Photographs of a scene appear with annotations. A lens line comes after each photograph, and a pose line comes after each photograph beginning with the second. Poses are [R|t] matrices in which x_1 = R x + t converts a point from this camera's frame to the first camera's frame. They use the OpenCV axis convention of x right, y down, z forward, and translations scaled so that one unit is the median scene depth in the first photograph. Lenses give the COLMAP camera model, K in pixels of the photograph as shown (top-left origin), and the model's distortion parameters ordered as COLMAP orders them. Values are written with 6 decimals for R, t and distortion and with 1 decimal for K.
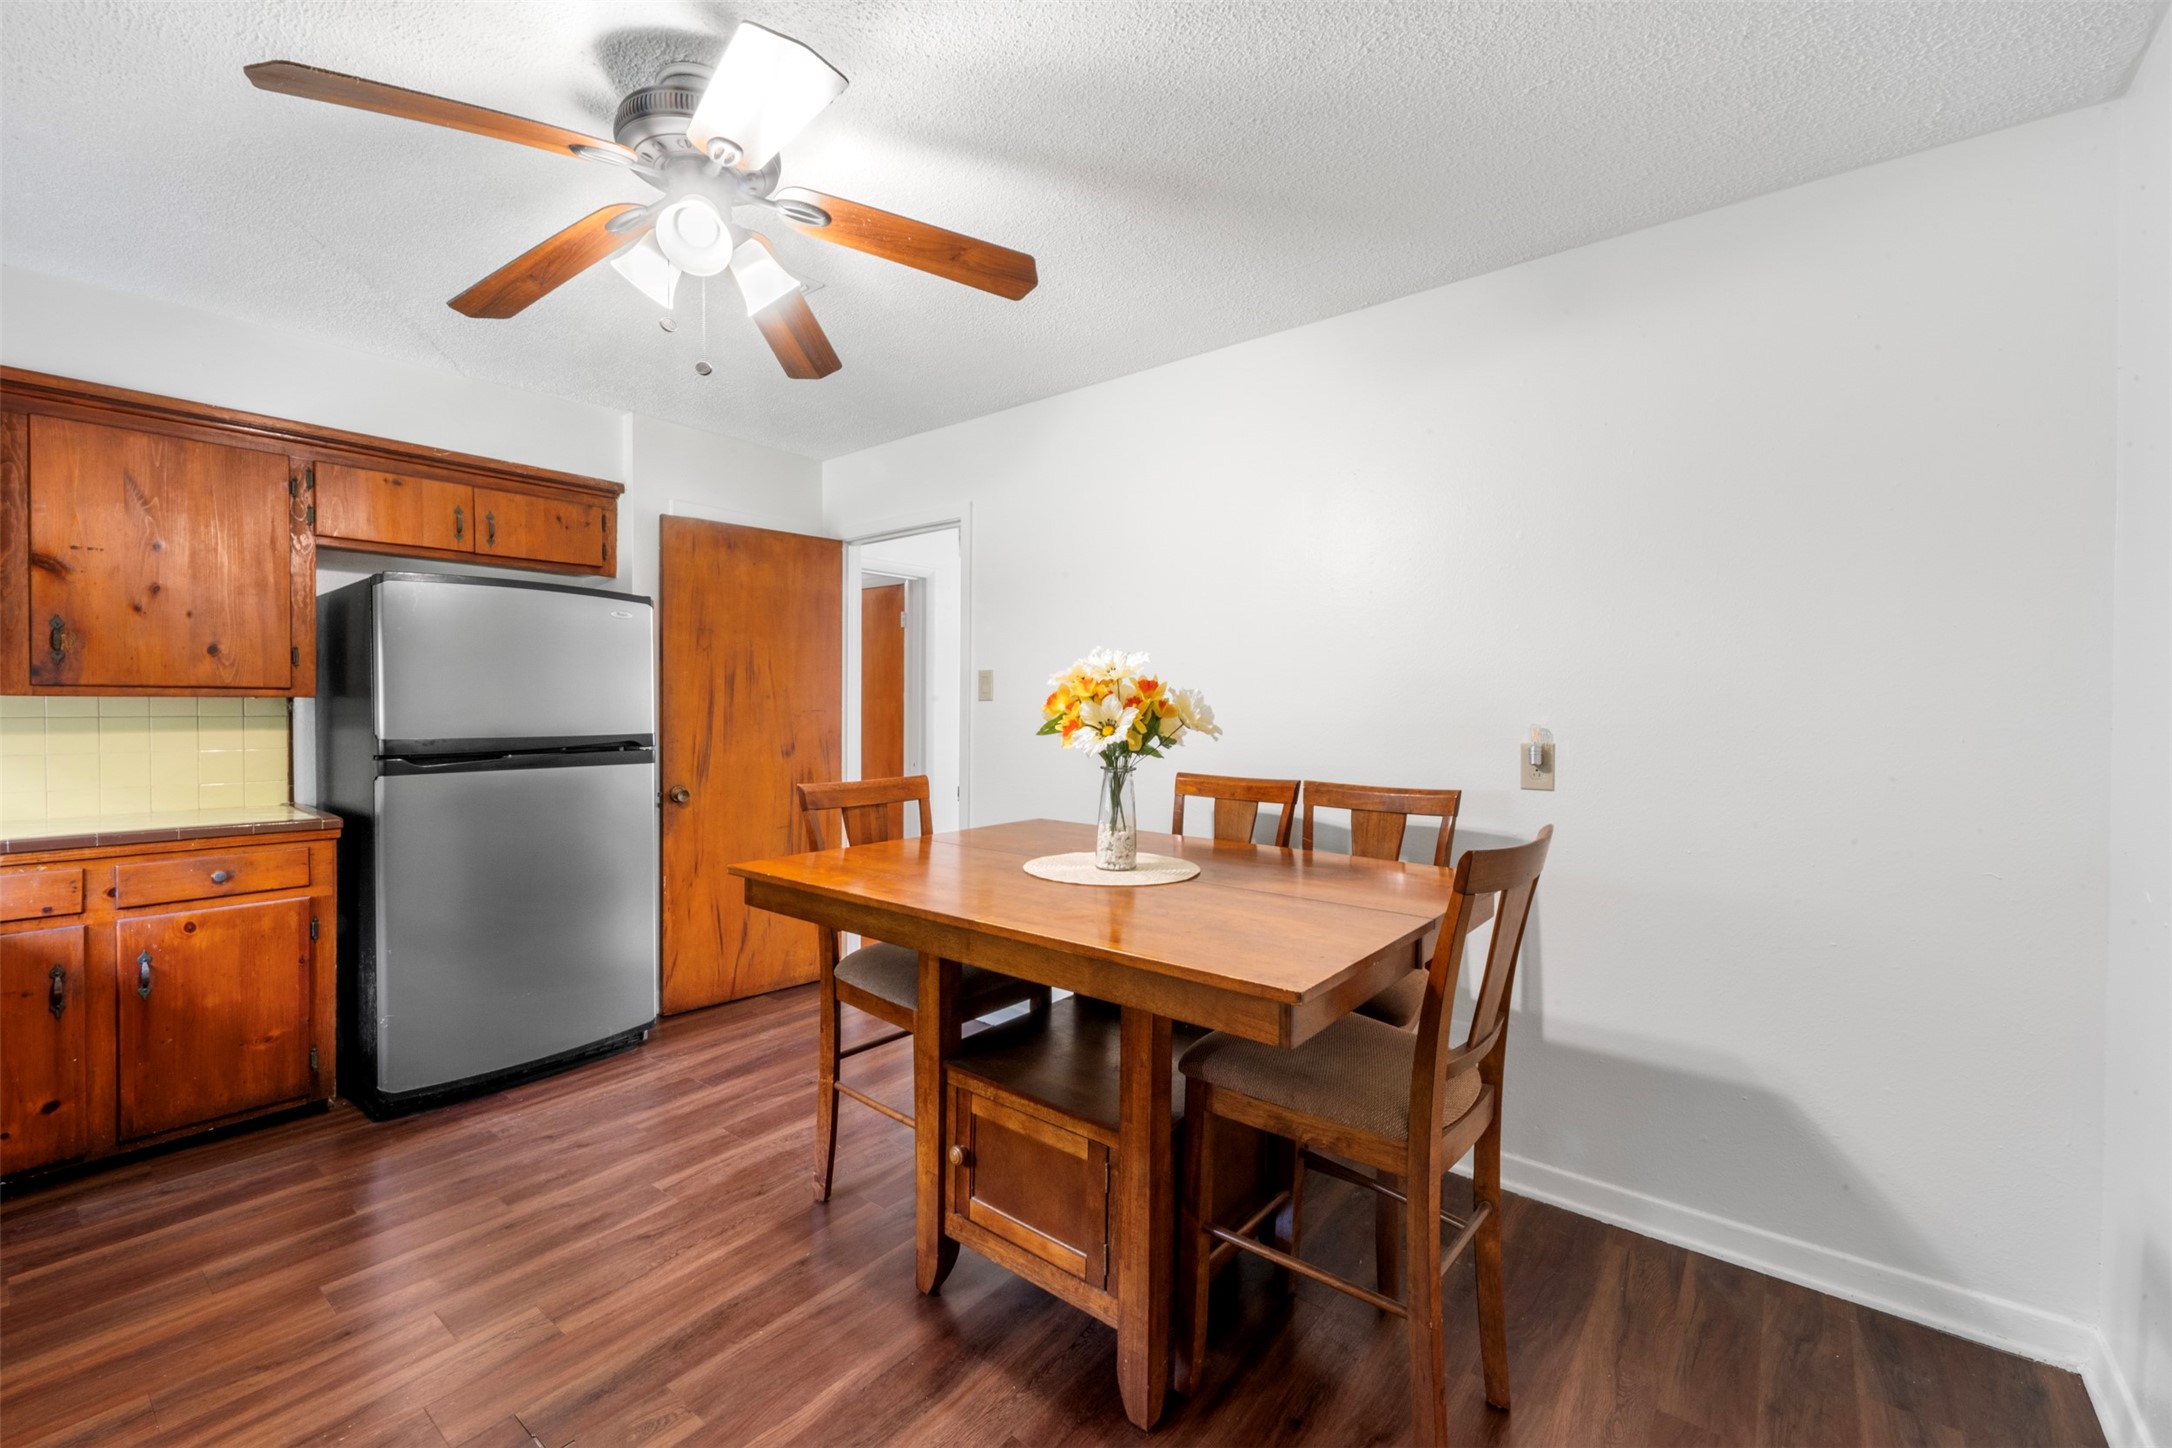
lens RADIAL K [[898.4, 0, 1087.2], [0, 898.4, 719.4], [0, 0, 1]] dist [0.002753, -0.003604]
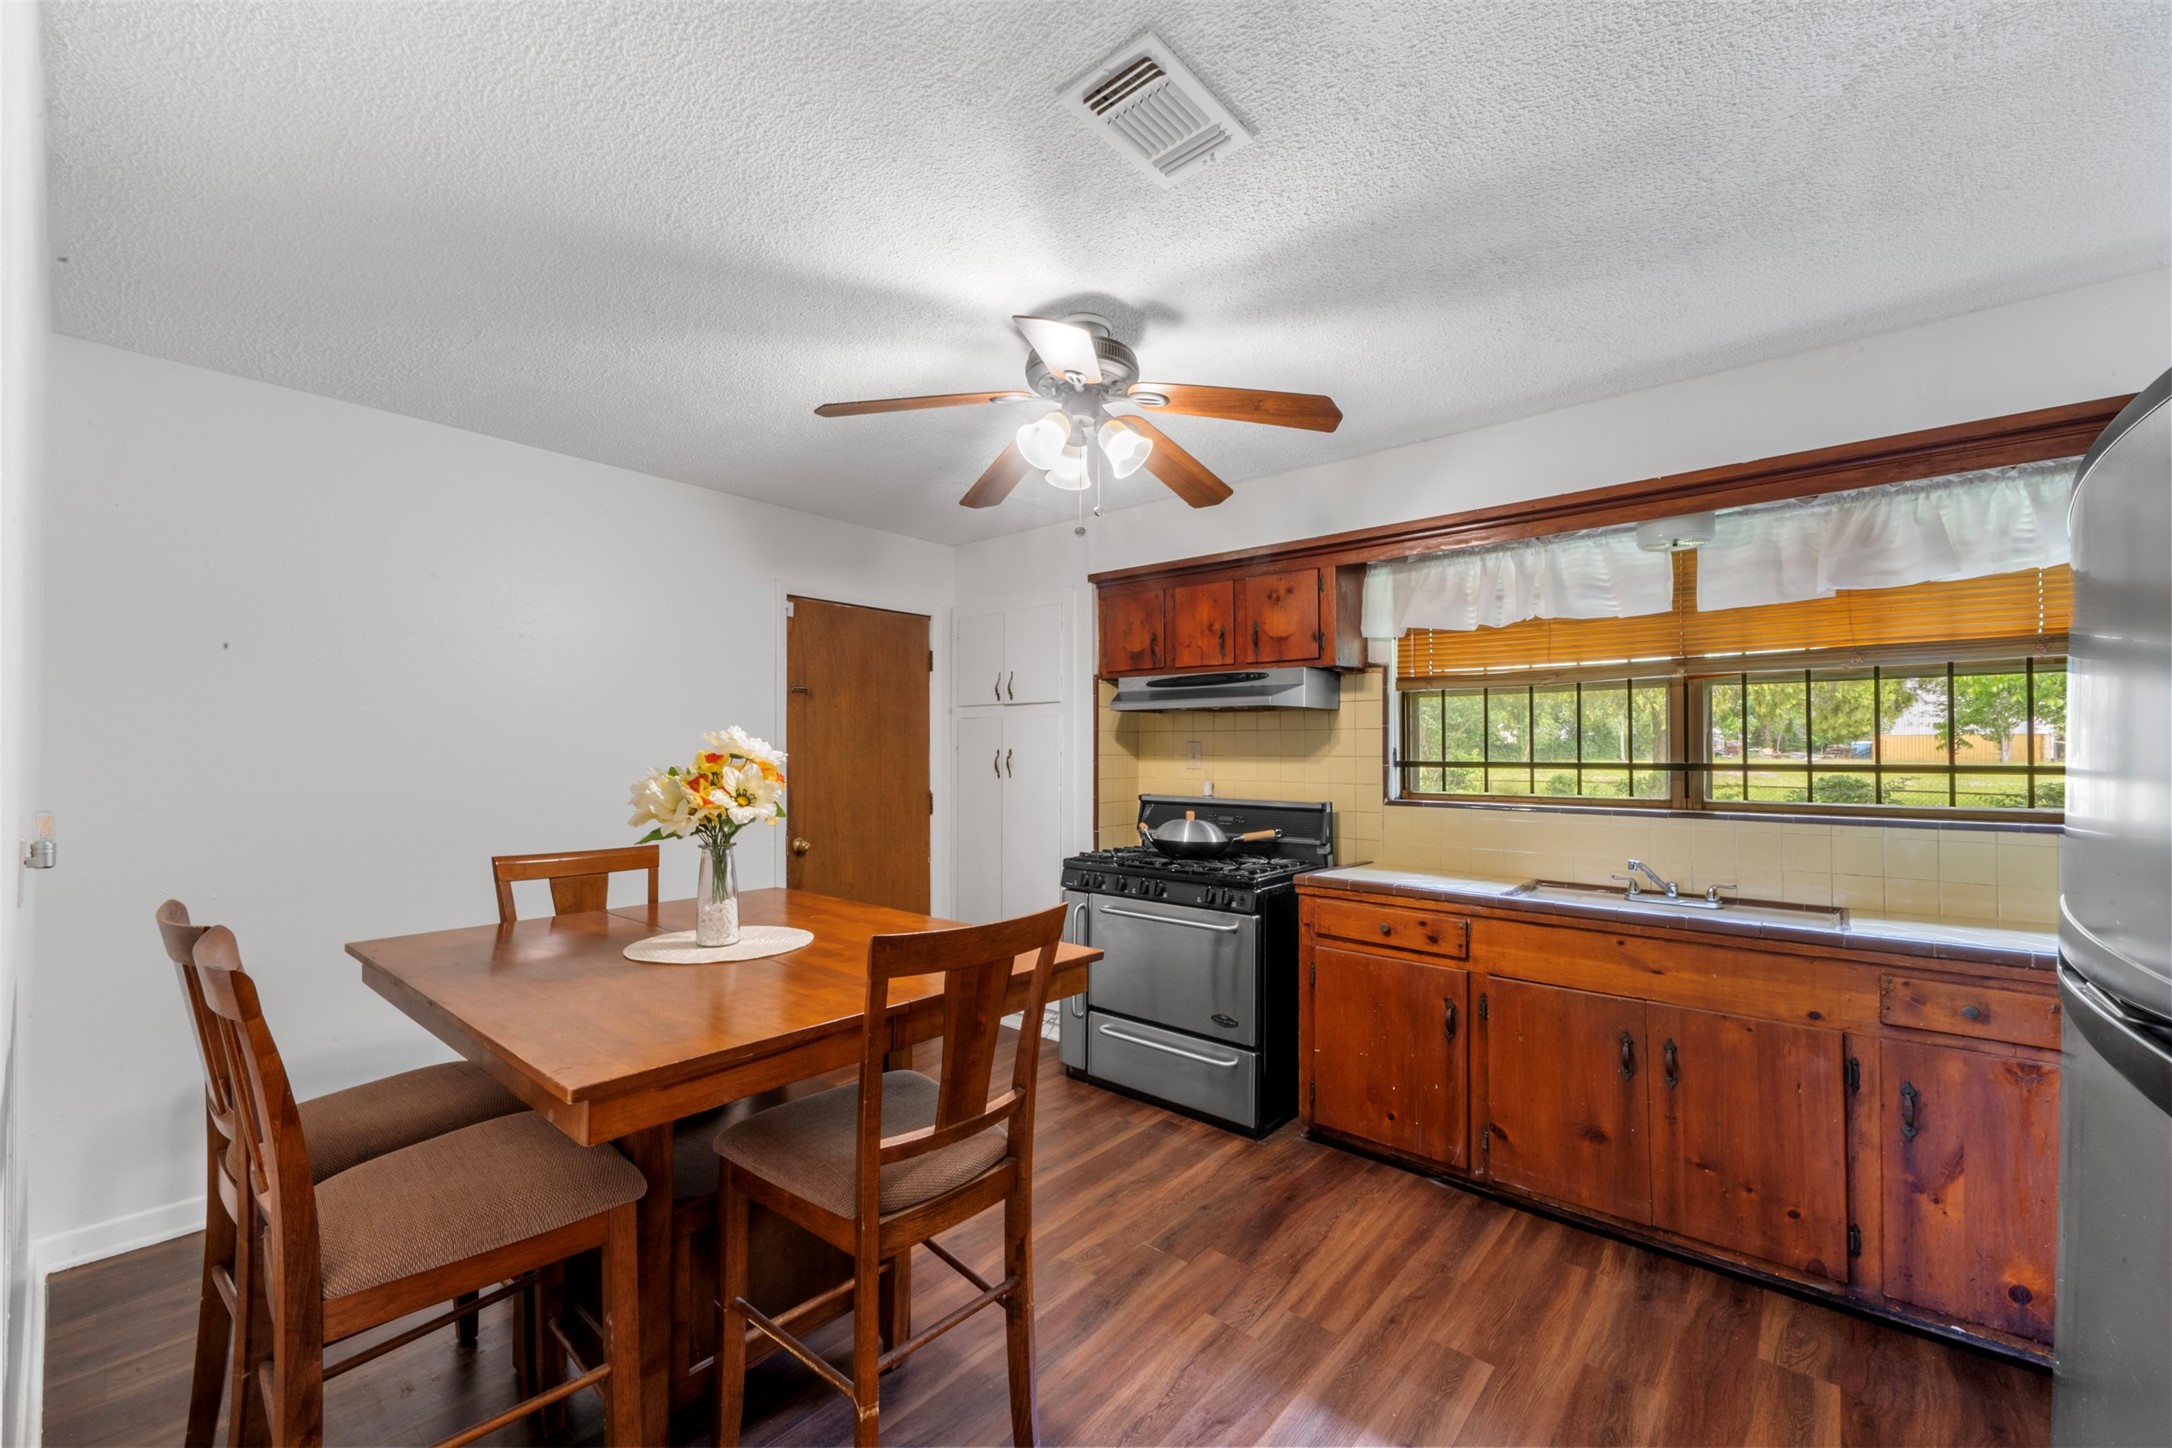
lens RADIAL K [[850.3, 0, 1086.6], [0, 850.3, 735.3], [0, 0, 1]] dist [0.002870, -0.000298]
pose [[-0.999111, -0.007994, 0.041398, -0.330520], [-0.008189, 0.999956, -0.004532, -0.054140], [-0.041360, -0.004867, -0.999132, 1.518167]]
